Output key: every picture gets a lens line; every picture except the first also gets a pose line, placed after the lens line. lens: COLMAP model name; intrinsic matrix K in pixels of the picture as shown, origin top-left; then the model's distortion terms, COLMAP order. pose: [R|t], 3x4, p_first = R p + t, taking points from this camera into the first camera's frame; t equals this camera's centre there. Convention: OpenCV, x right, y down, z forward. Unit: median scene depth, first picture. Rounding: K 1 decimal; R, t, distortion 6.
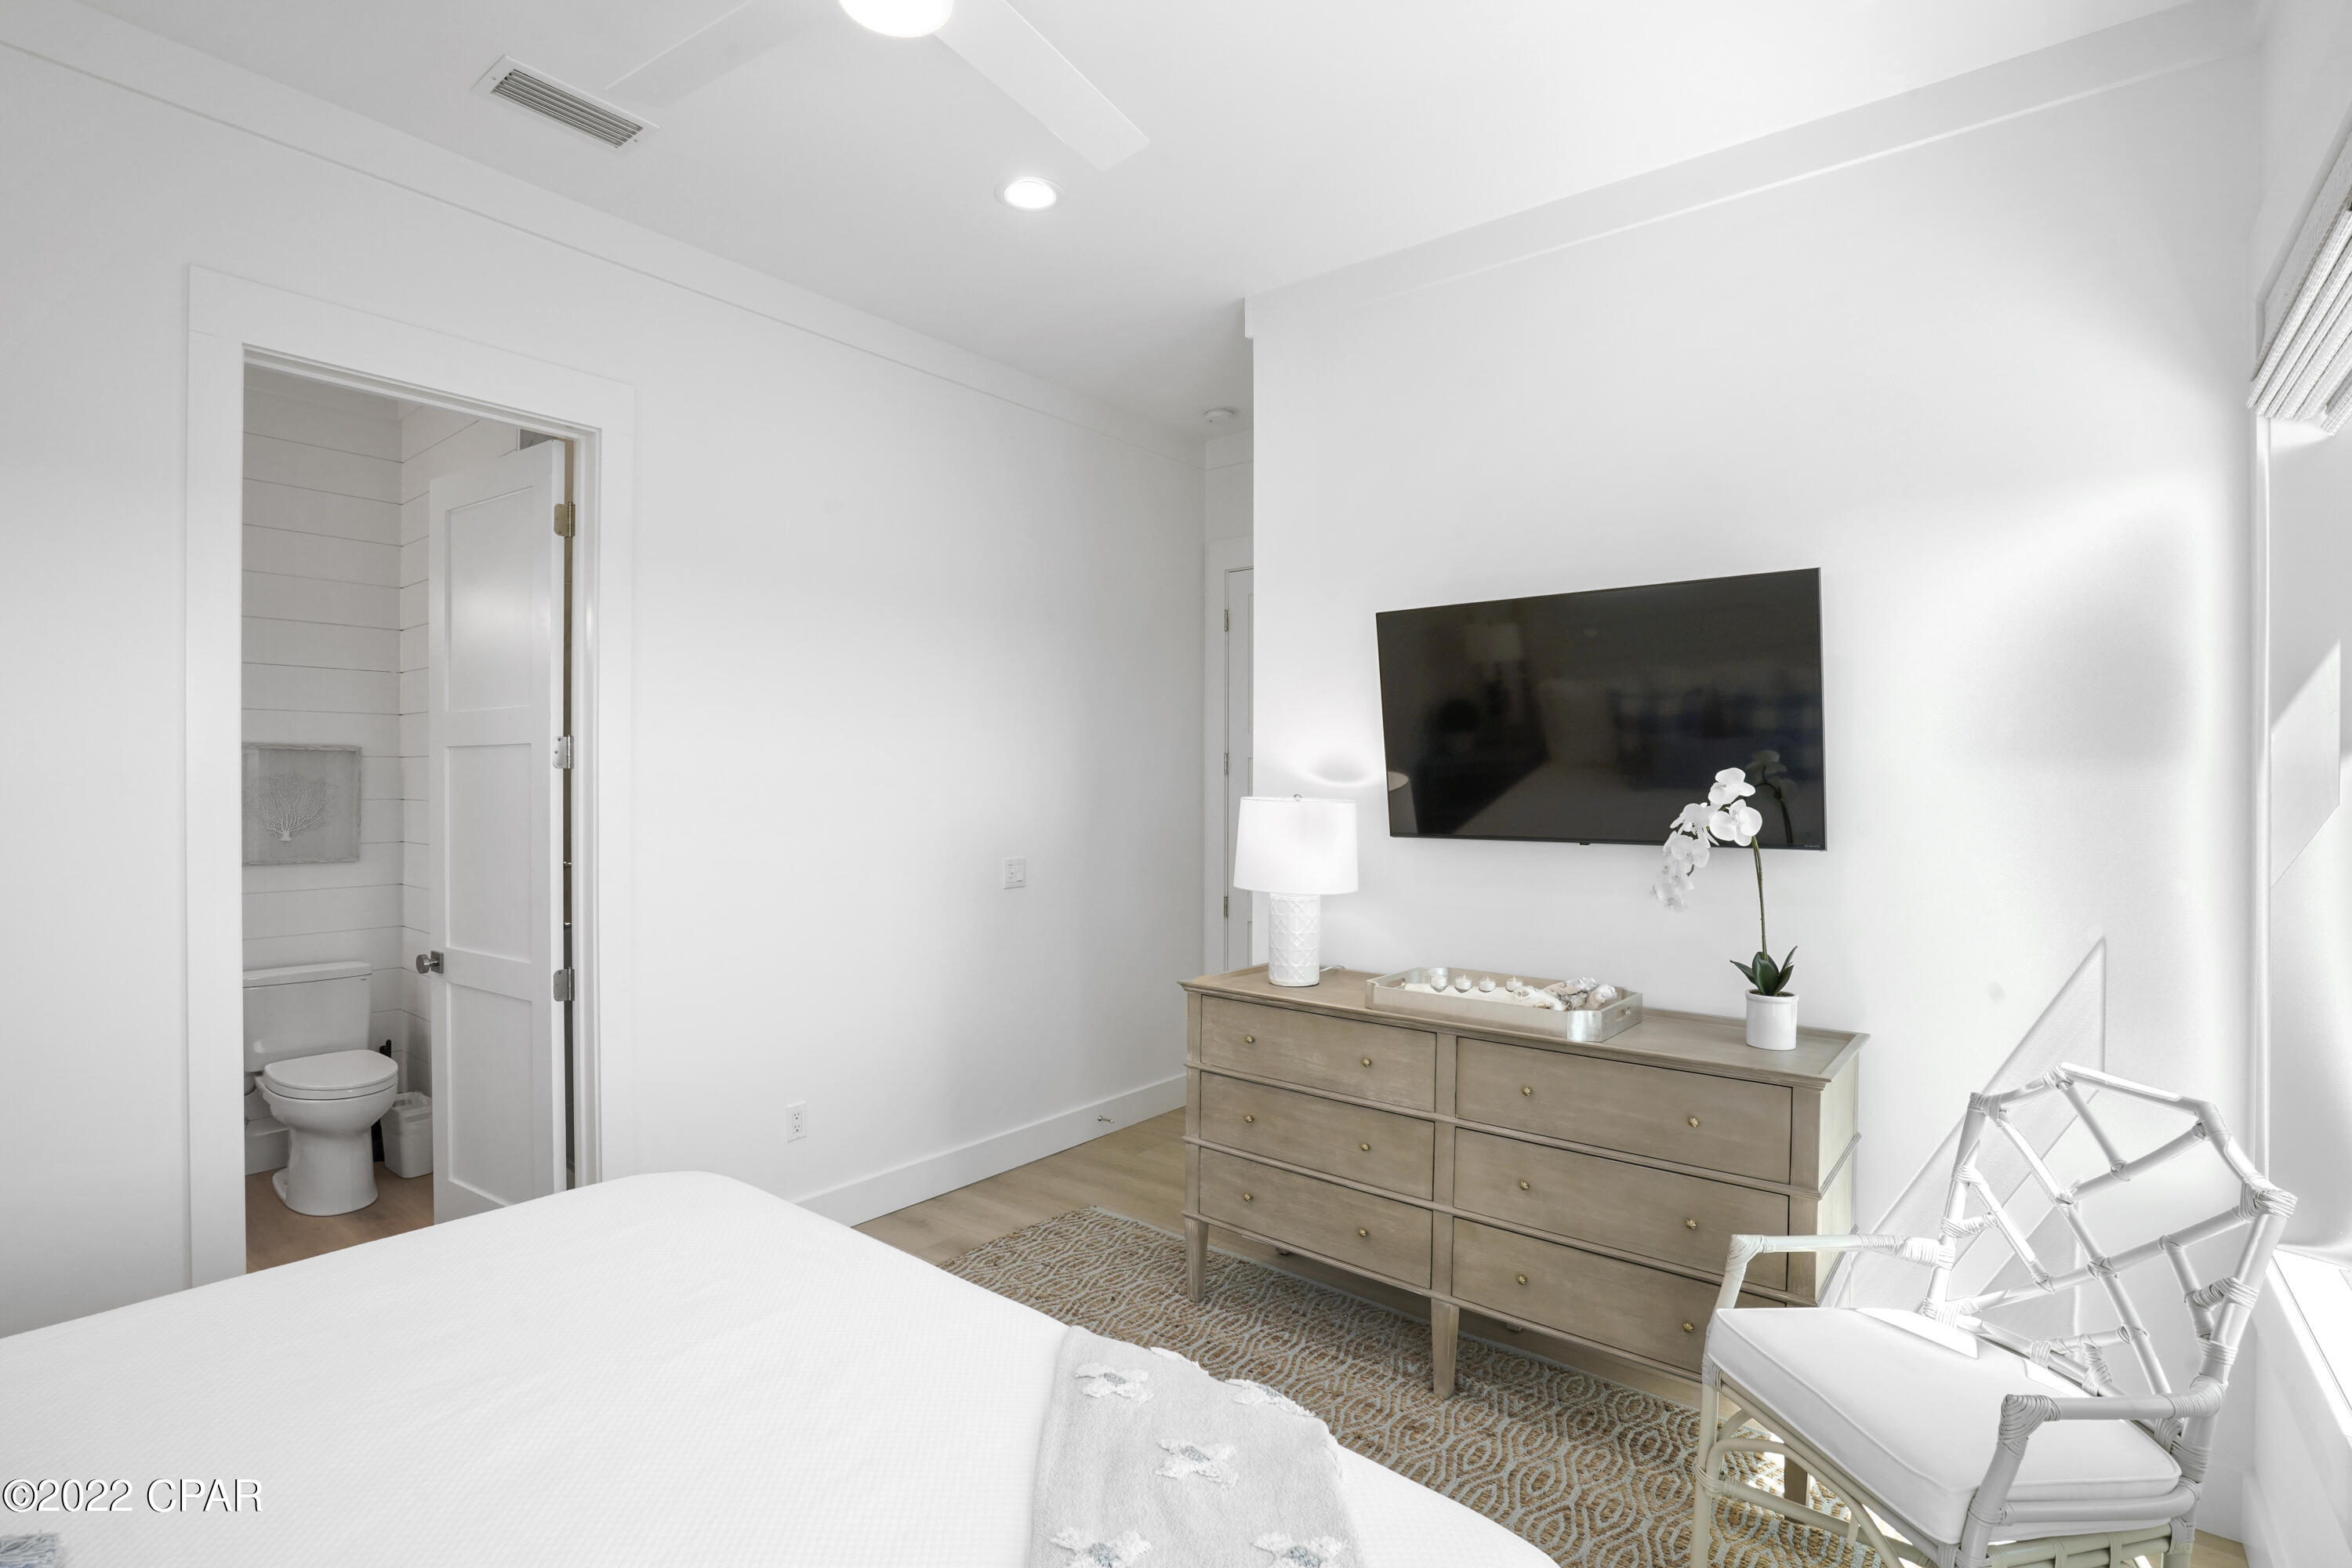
lens RADIAL K [[1101.9, 0, 1179.5], [0, 1101.9, 788.1], [0, 0, 1]] dist [-0.052744, 0.018725]
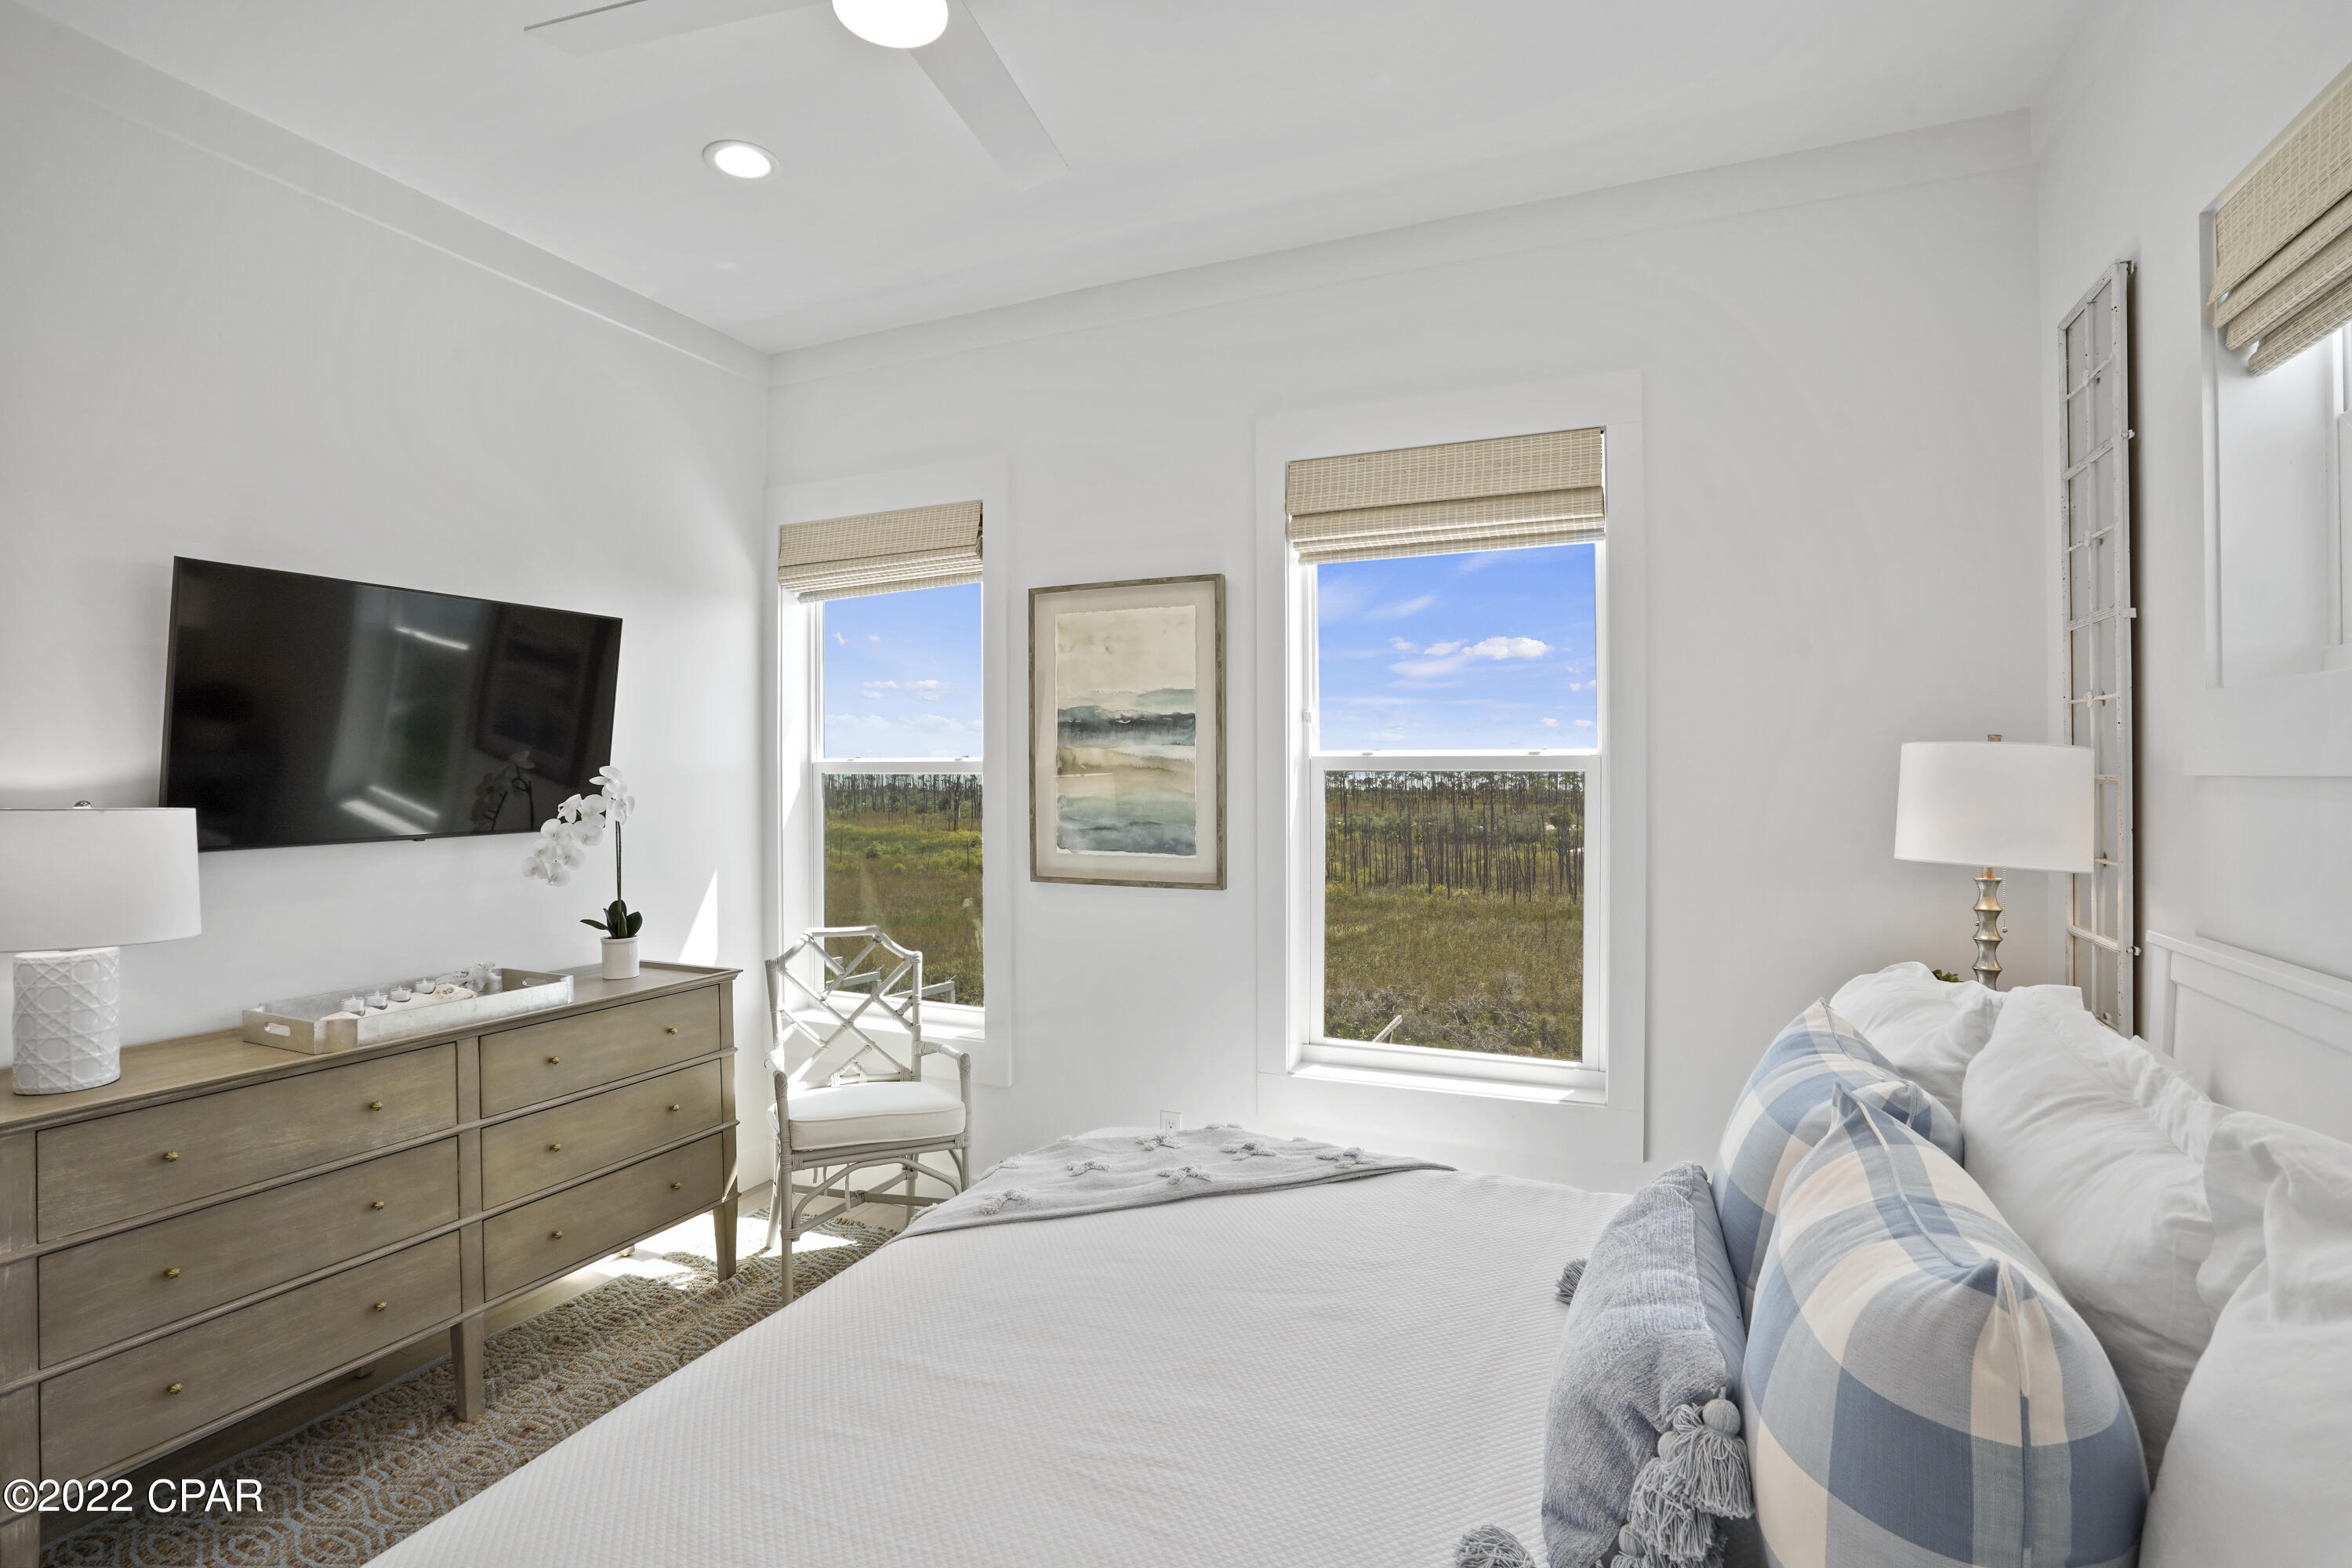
lens RADIAL K [[1101.9, 0, 1183.9], [0, 1101.9, 768.1], [0, 0, 1]] dist [-0.052744, 0.018725]
pose [[-0.270020, 0.003167, 0.962850, -0.848724], [0.009777, 0.999952, -0.000547, -0.008309], [-0.962805, 0.009266, -0.270038, 0.644837]]
